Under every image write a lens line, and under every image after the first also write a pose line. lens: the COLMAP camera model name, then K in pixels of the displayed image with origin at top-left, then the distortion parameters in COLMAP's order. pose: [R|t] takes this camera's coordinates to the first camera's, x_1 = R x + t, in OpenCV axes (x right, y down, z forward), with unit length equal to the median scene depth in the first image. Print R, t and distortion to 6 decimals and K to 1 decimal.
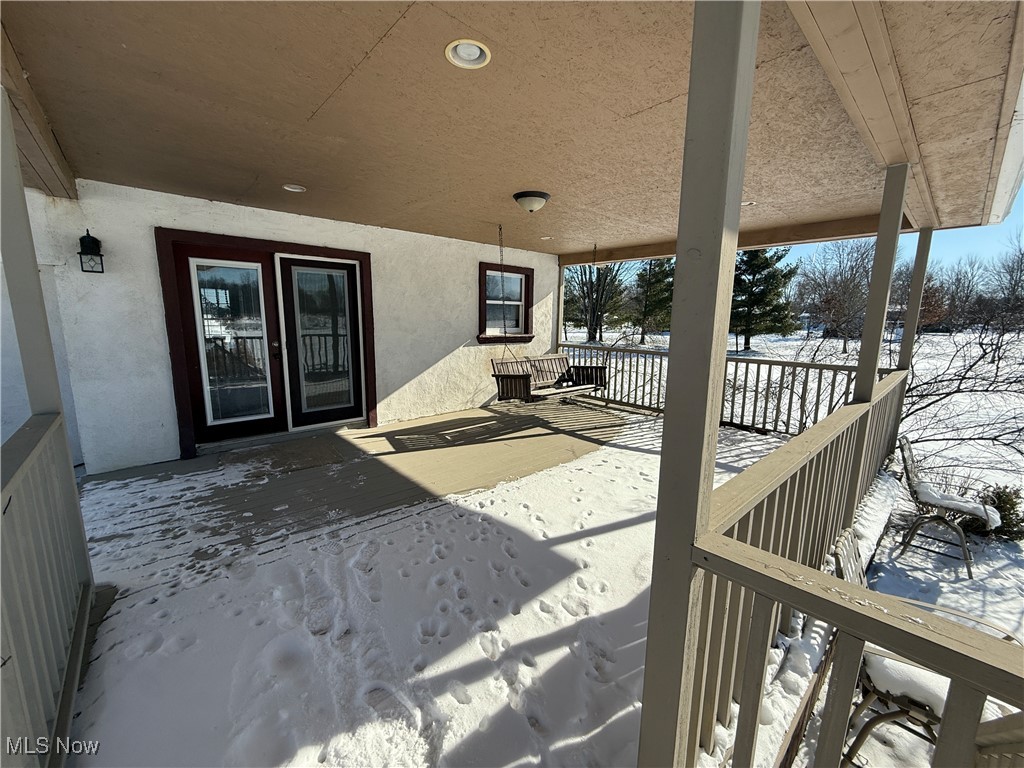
lens RADIAL K [[407.8, 0, 512.0], [0, 407.8, 384.0], [0, 0, 1]] dist [0.000708, 0.000019]
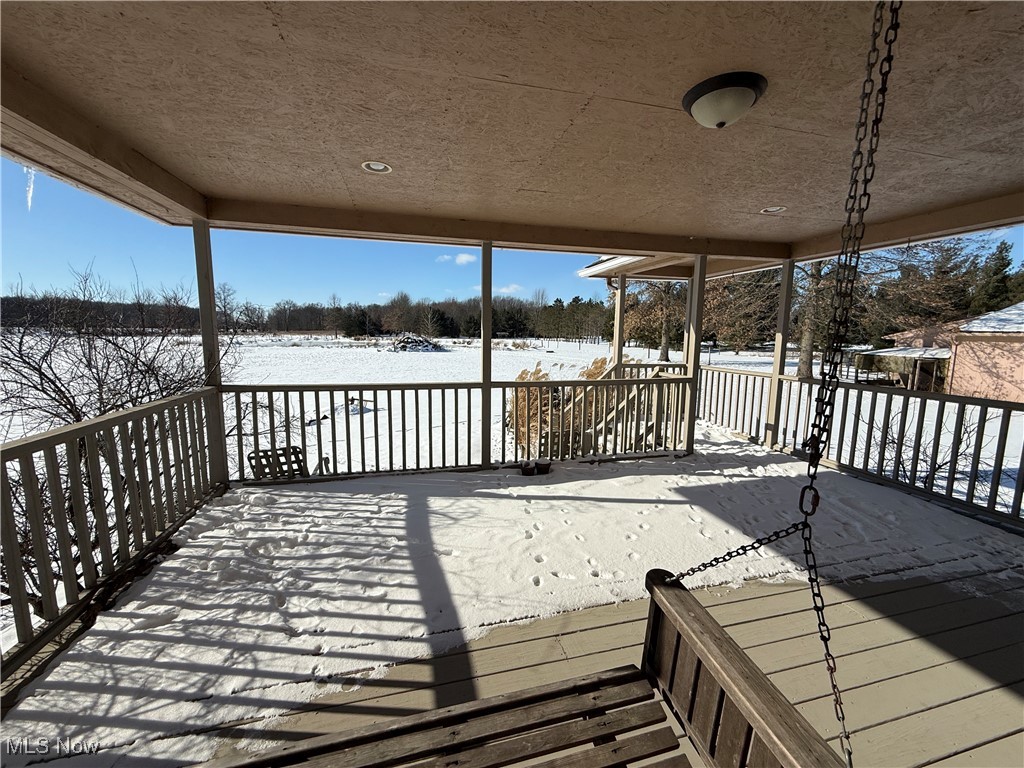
lens RADIAL K [[407.8, 0, 512.0], [0, 407.8, 384.0], [0, 0, 1]] dist [0.000708, 0.000019]
pose [[-0.884810, -0.083284, 0.458448, 0.018633], [0.050899, 0.960733, 0.272767, -0.269821], [-0.463163, 0.264682, -0.845827, 1.616392]]
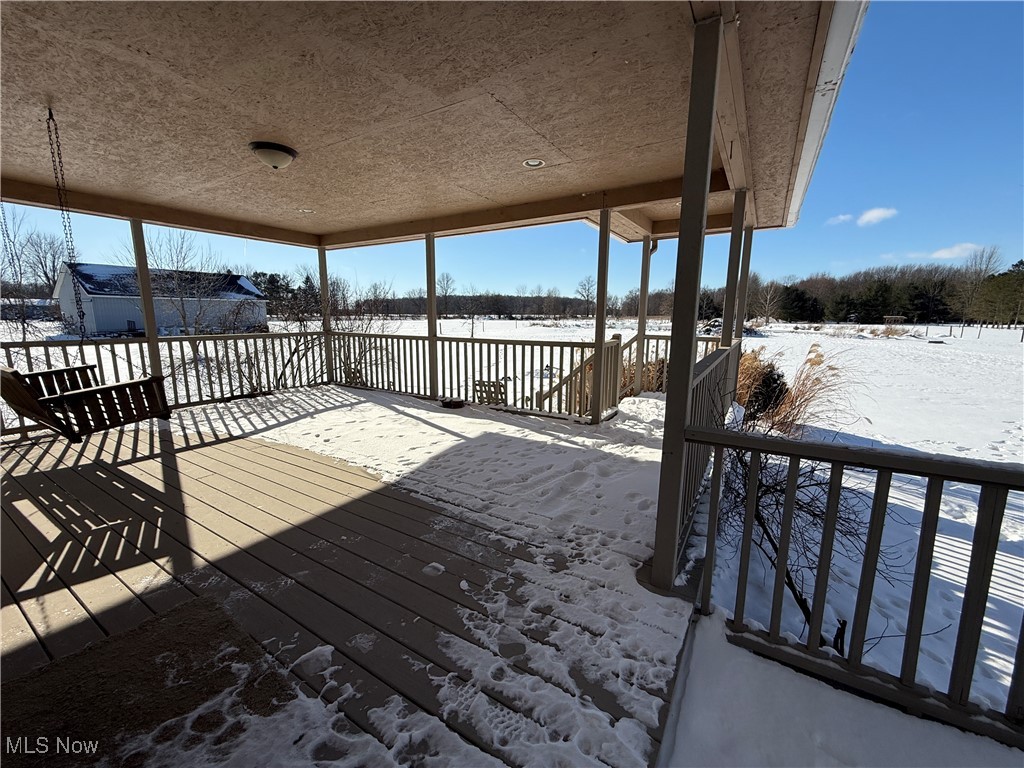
lens RADIAL K [[407.8, 0, 512.0], [0, 407.8, 384.0], [0, 0, 1]] dist [0.000708, 0.000019]
pose [[-0.278258, -0.176890, 0.944078, -0.988552], [0.146386, 0.963604, 0.223694, -0.100281], [-0.949286, 0.200445, -0.242237, 0.822210]]
